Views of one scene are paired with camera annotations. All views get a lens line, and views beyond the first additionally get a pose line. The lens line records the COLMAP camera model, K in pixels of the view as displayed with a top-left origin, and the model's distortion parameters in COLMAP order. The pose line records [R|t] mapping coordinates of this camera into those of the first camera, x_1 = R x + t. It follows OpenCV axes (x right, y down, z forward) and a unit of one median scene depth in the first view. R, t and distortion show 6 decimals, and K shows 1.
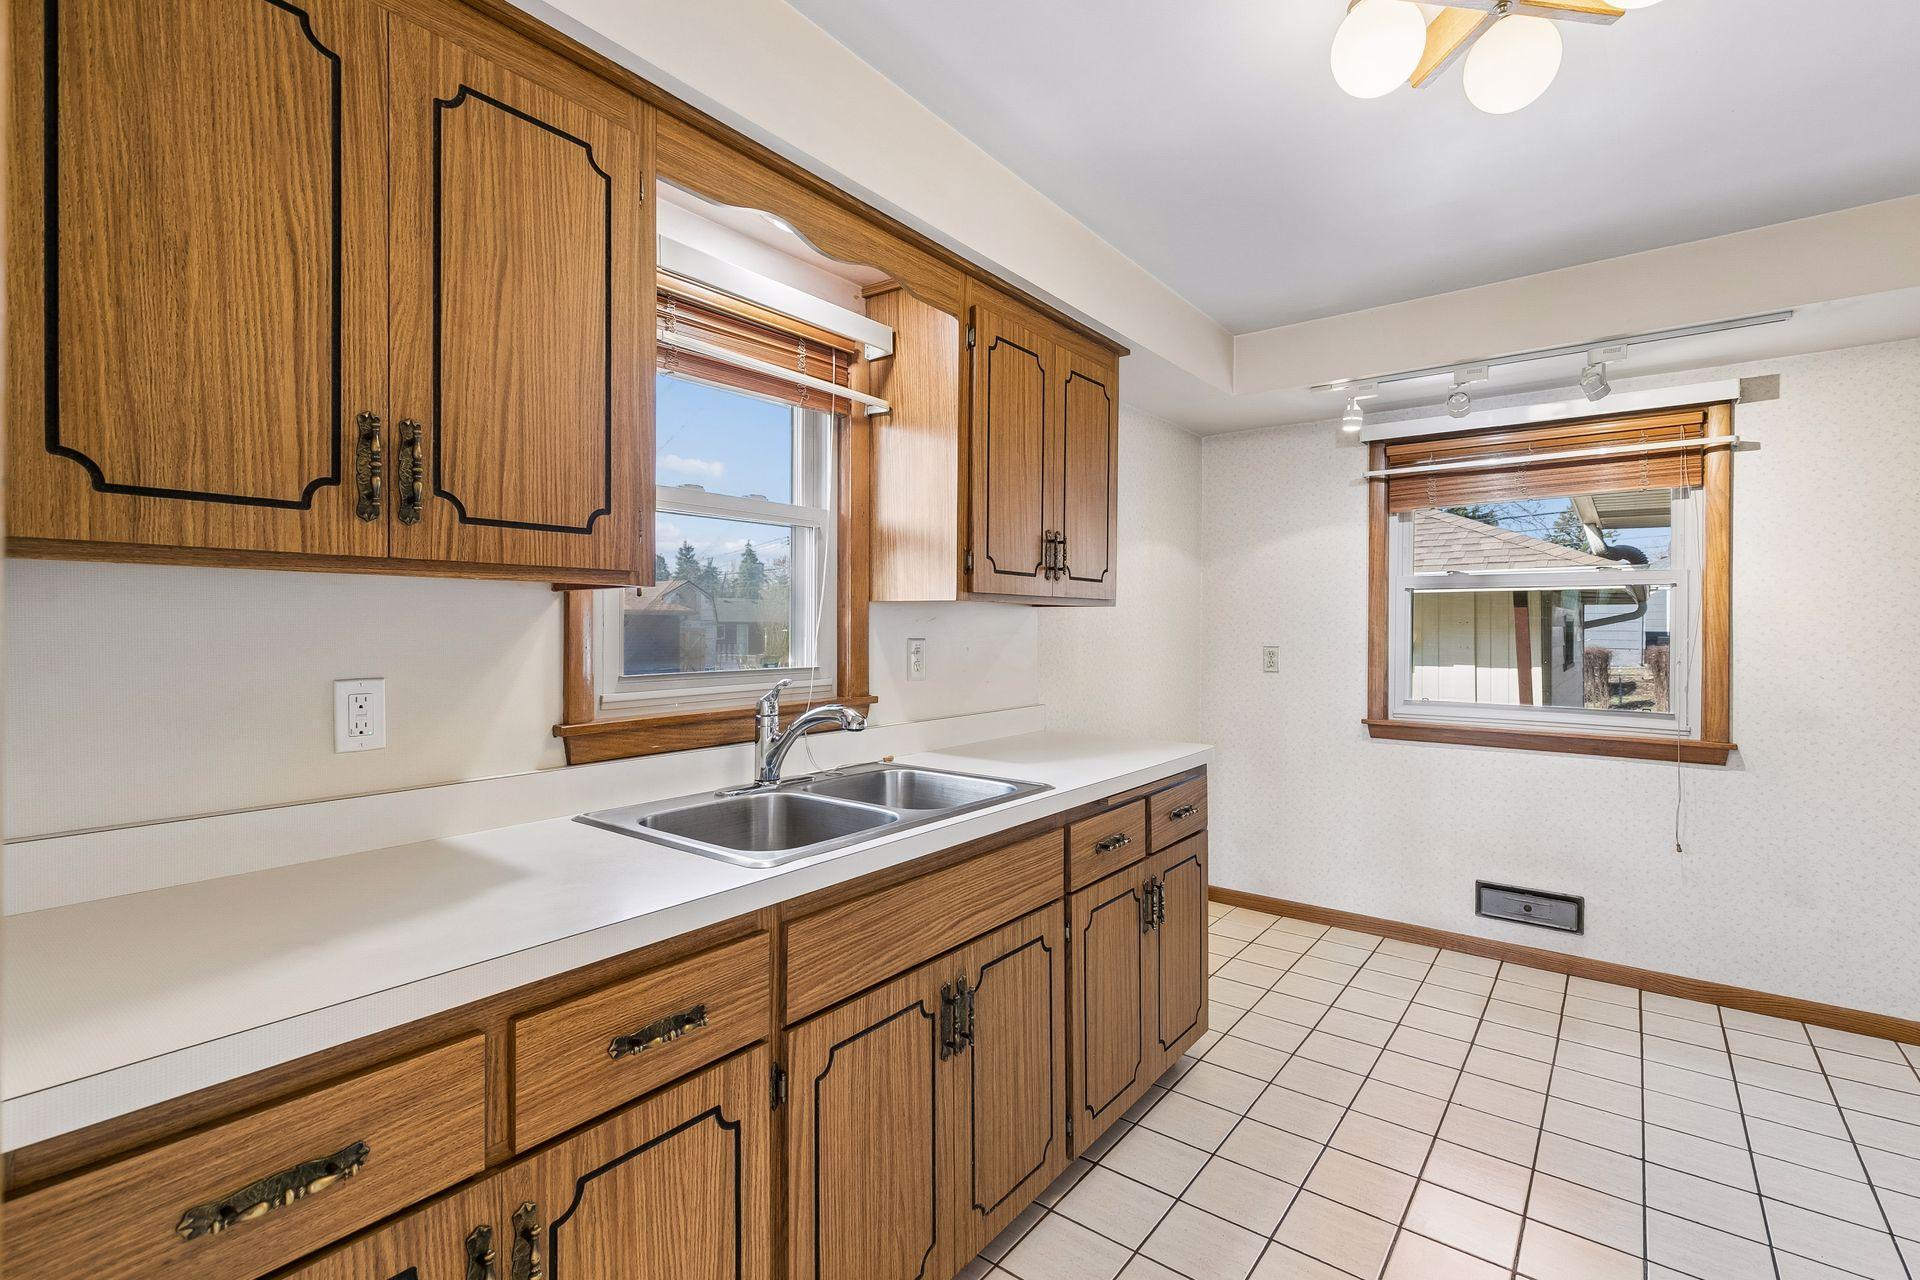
lens RADIAL K [[867.8, 0, 966.4], [0, 867.8, 636.7], [0, 0, 1]] dist [-0.003021, -0.000631]
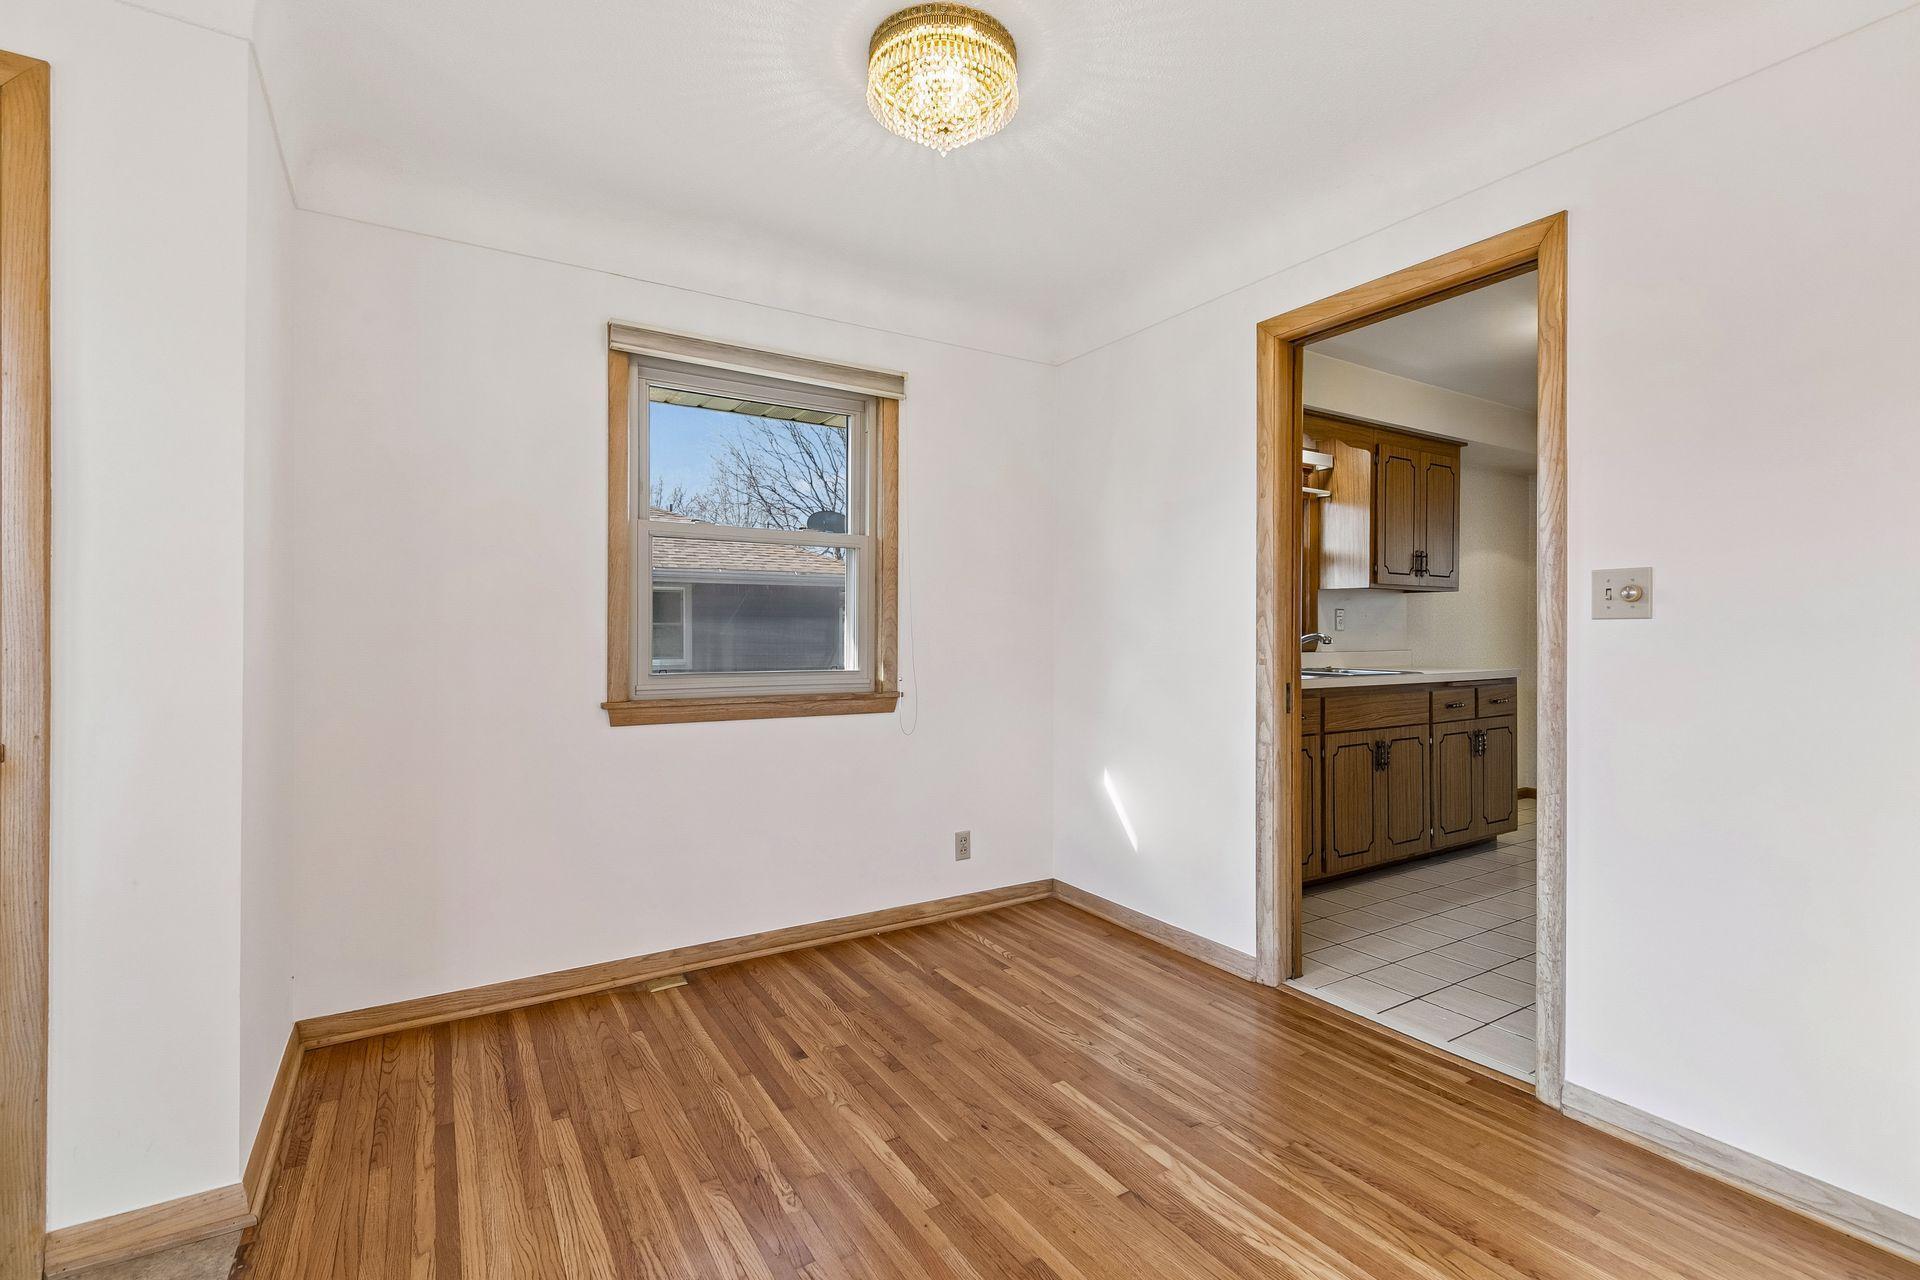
lens RADIAL K [[867.8, 0, 965.7], [0, 867.8, 646.9], [0, 0, 1]] dist [-0.003021, -0.000631]
pose [[0.936713, -0.001732, -0.350094, -0.181304], [0.001115, 0.999997, -0.001965, 0.098025], [0.350097, 0.001450, 0.936713, -1.215396]]
